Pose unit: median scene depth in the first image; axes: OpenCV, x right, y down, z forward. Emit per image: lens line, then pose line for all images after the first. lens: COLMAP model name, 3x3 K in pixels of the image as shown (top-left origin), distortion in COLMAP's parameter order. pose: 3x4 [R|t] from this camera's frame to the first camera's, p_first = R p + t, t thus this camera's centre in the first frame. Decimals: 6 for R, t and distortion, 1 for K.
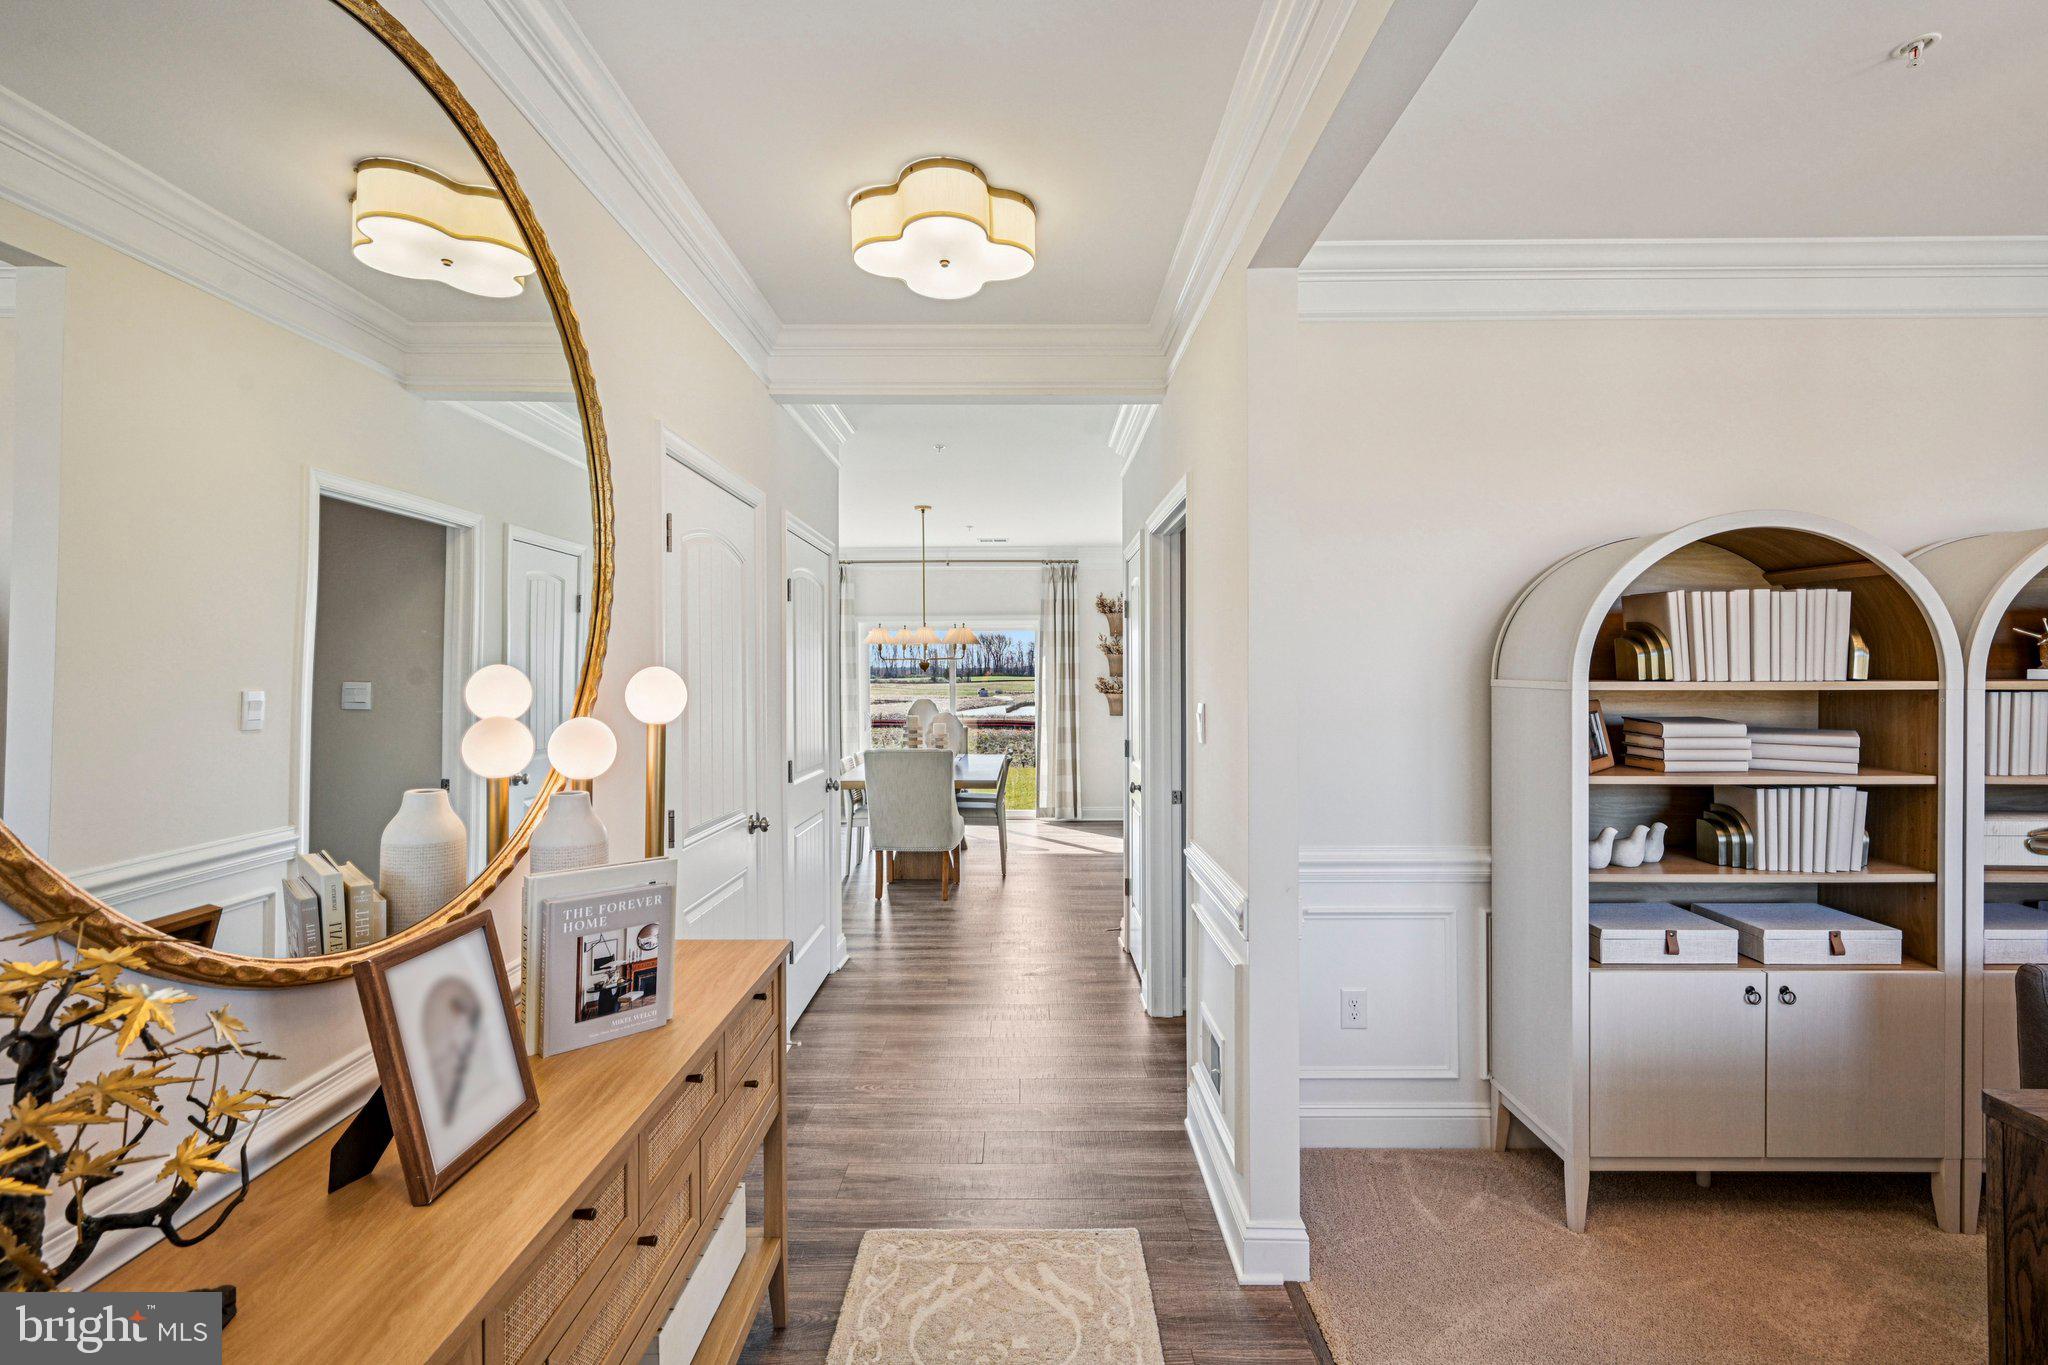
lens RADIAL K [[910.1, 0, 1024.5], [0, 910.1, 670.7], [0, 0, 1]] dist [-0.001061, 0.000318]
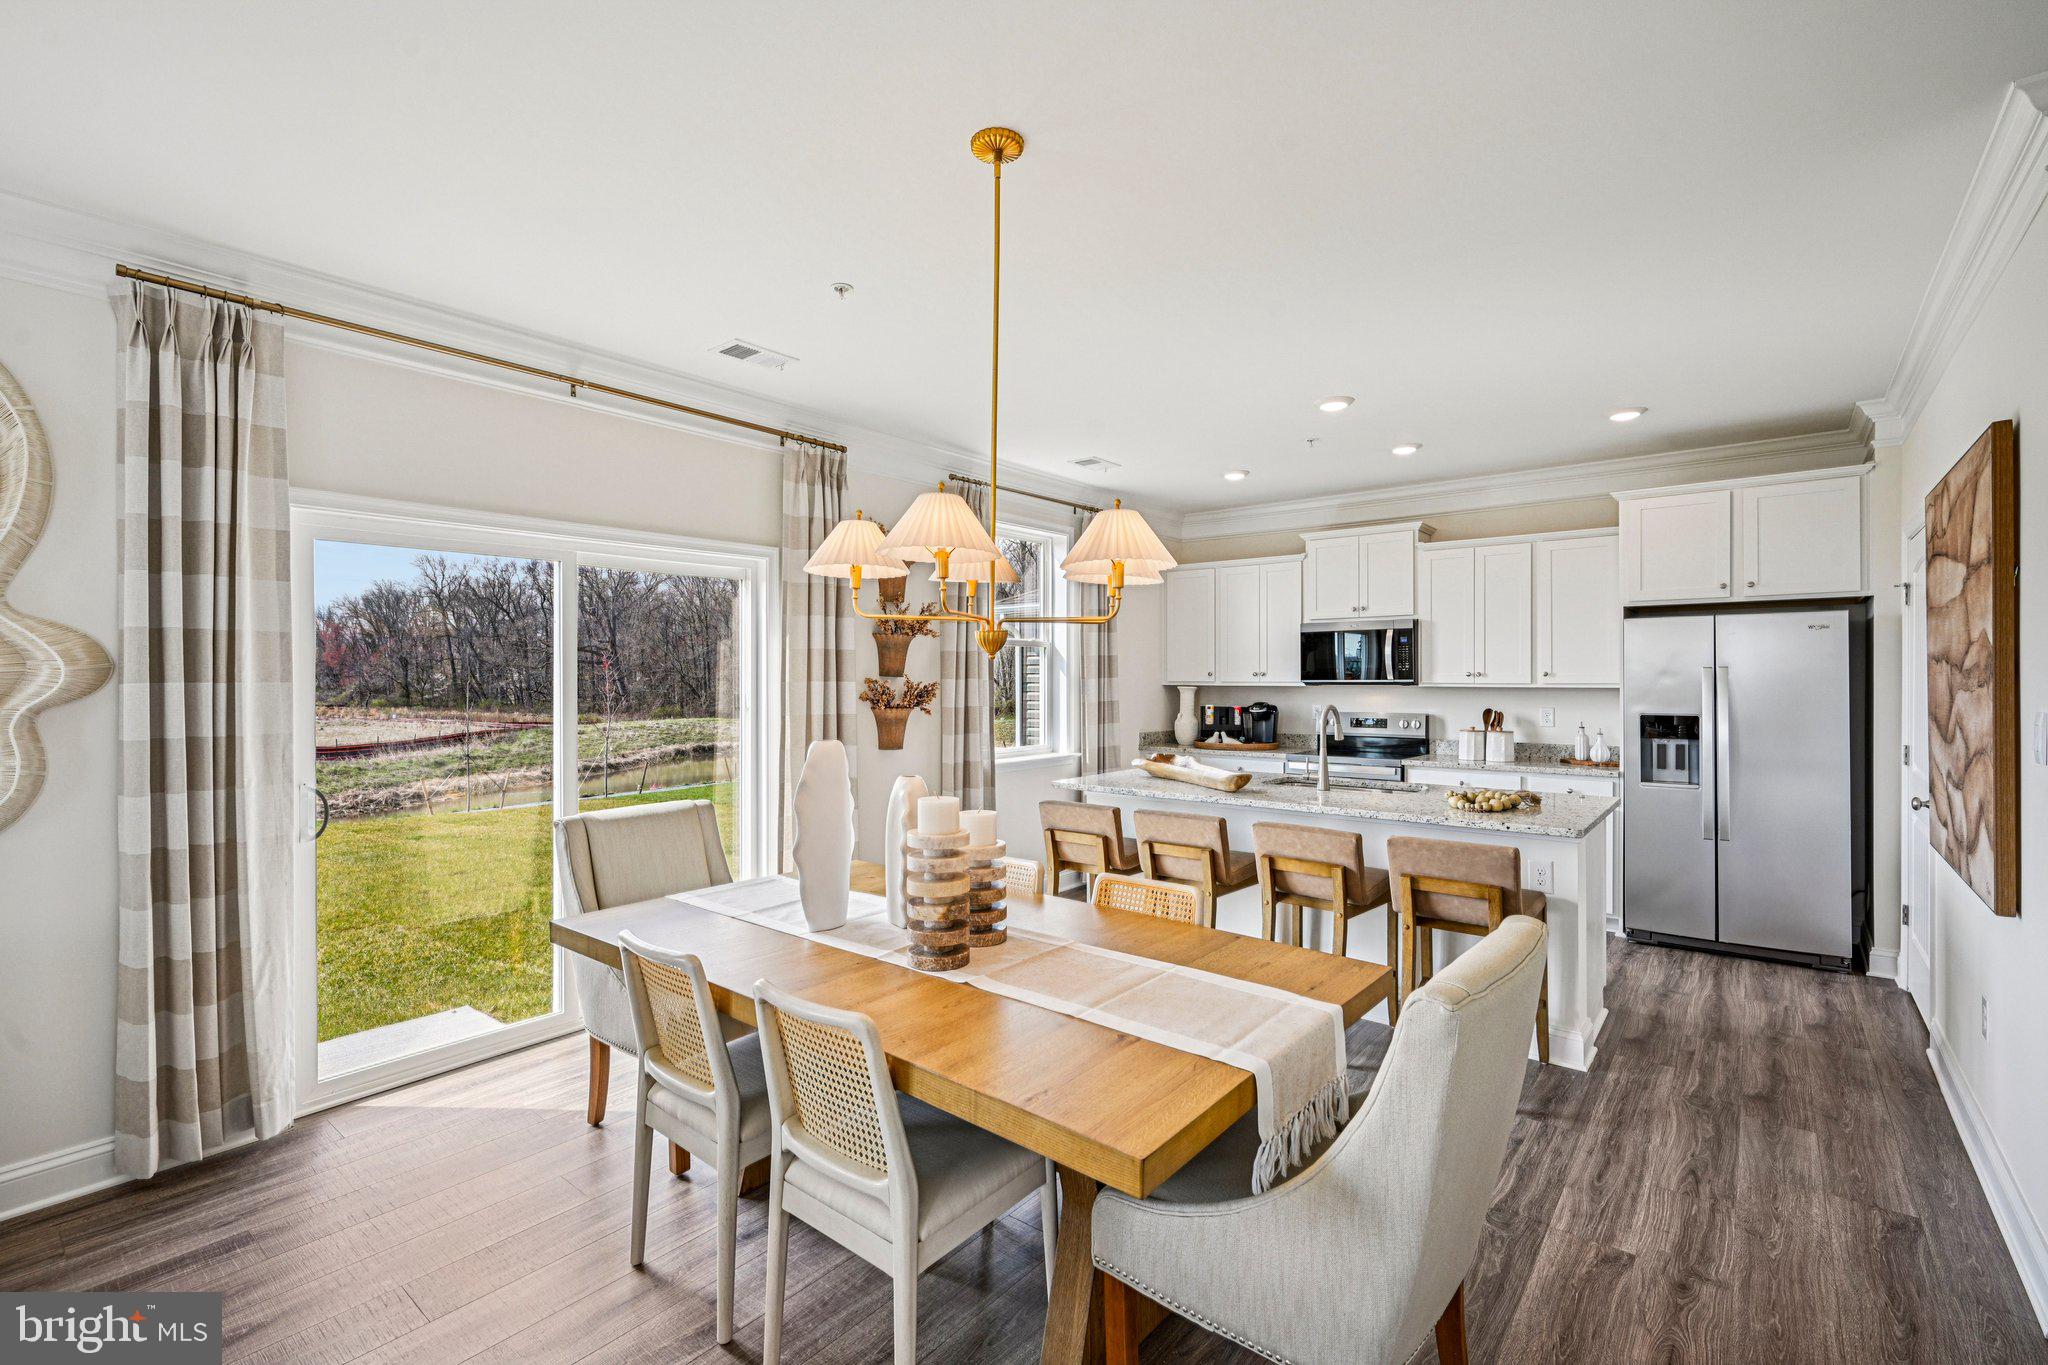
lens RADIAL K [[908.8, 0, 1022.5], [0, 908.8, 677.4], [0, 0, 1]] dist [0.000356, 0.000547]
pose [[0.634354, 0.000969, 0.773042, -0.267098], [-0.004394, 0.999988, 0.002352, 0.005286], [-0.773031, -0.004889, 0.634350, 0.599187]]
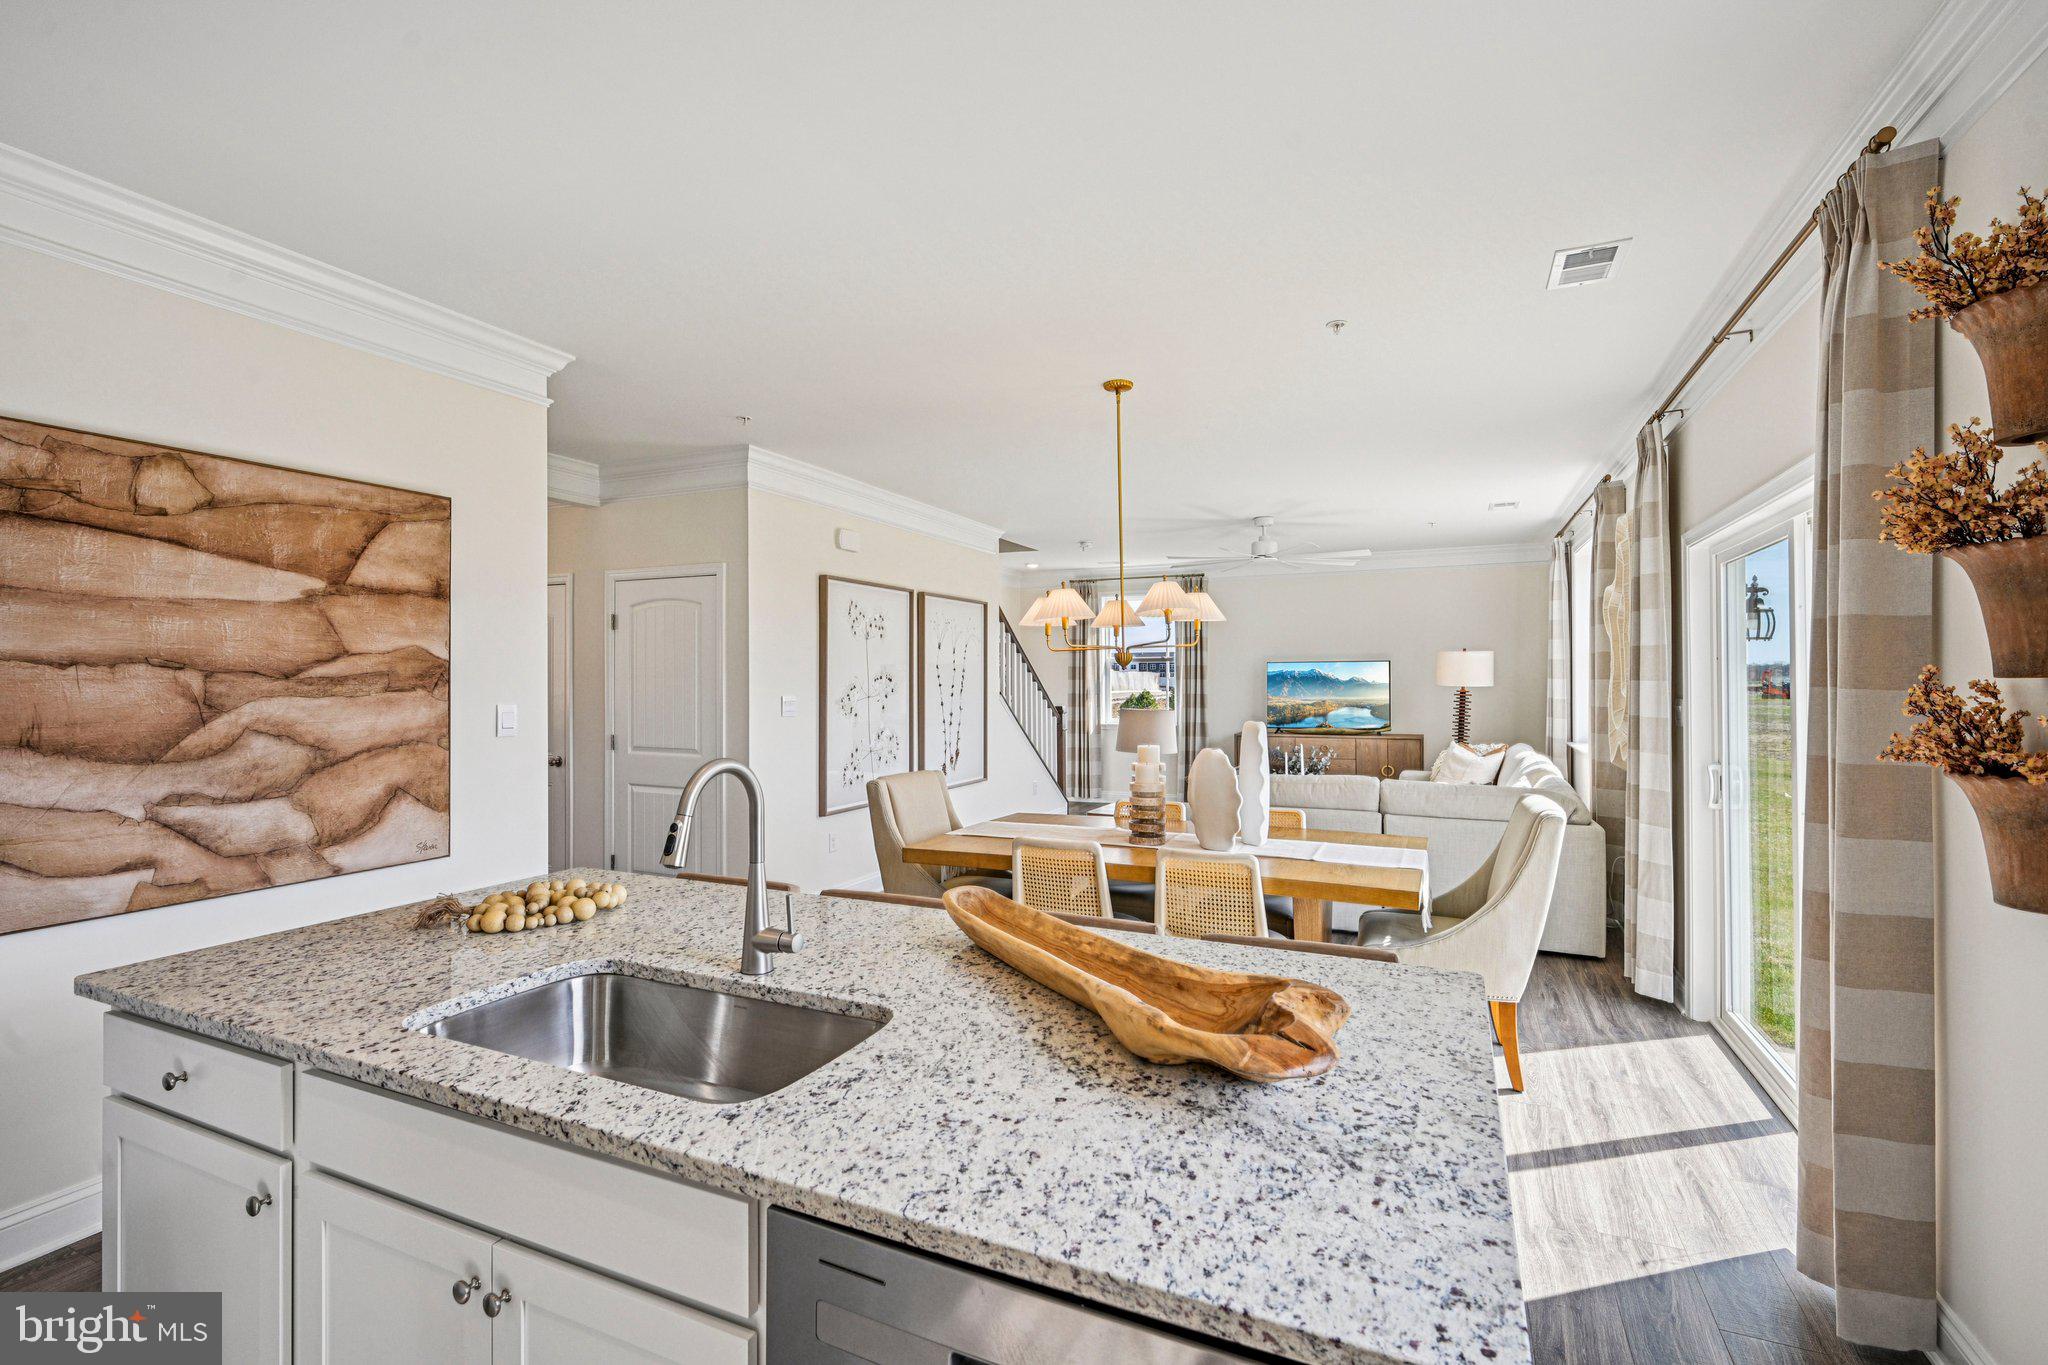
lens RADIAL K [[910.1, 0, 1024.5], [0, 910.1, 670.7], [0, 0, 1]] dist [-0.001061, 0.000318]
pose [[-0.420038, -0.004468, -0.907496, 0.332243], [0.009472, 0.999912, -0.009307, 0.005202], [0.907457, -0.012505, -0.419958, 0.899768]]
